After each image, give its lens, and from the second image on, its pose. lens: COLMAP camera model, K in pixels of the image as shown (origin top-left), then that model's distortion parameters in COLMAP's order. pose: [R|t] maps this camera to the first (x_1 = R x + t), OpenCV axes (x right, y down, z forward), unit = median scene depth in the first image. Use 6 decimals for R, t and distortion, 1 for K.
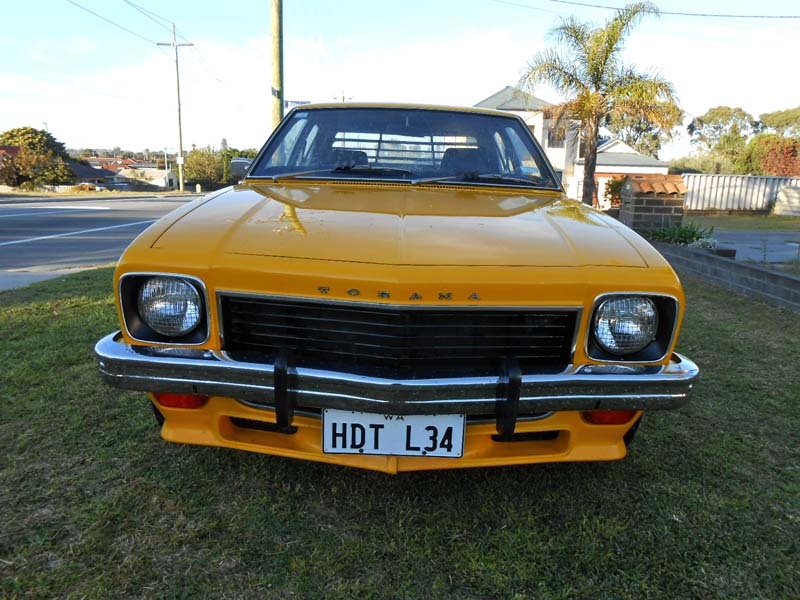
lens RADIAL K [[589.8, 0, 400.0], [0, 589.8, 300.0], [0, 0, 1]] dist [-0.009527, -0.000740]
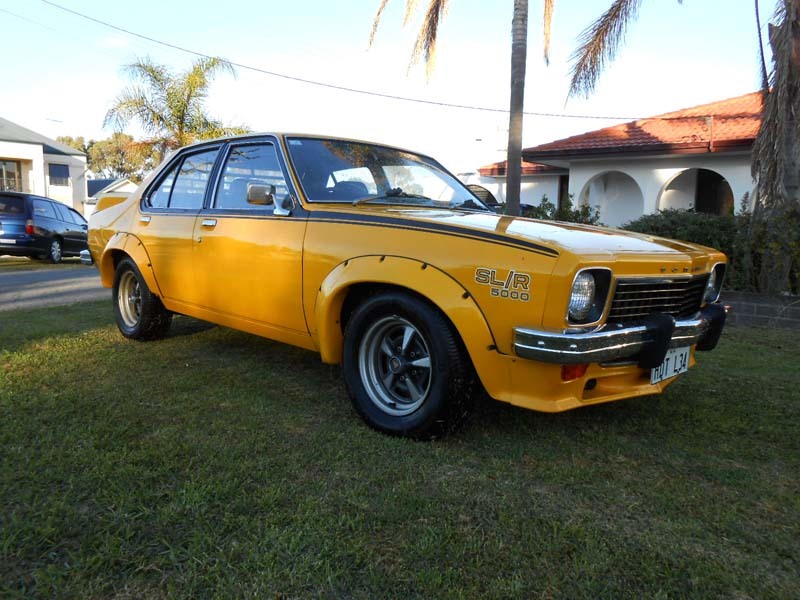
lens RADIAL K [[589.8, 0, 400.0], [0, 589.8, 300.0], [0, 0, 1]] dist [-0.009527, -0.000740]
pose [[0.707505, -0.085610, 0.701504, -0.142668], [0.133074, 0.991017, -0.013271, -0.001386], [-0.694067, 0.102741, 0.712542, 0.032522]]
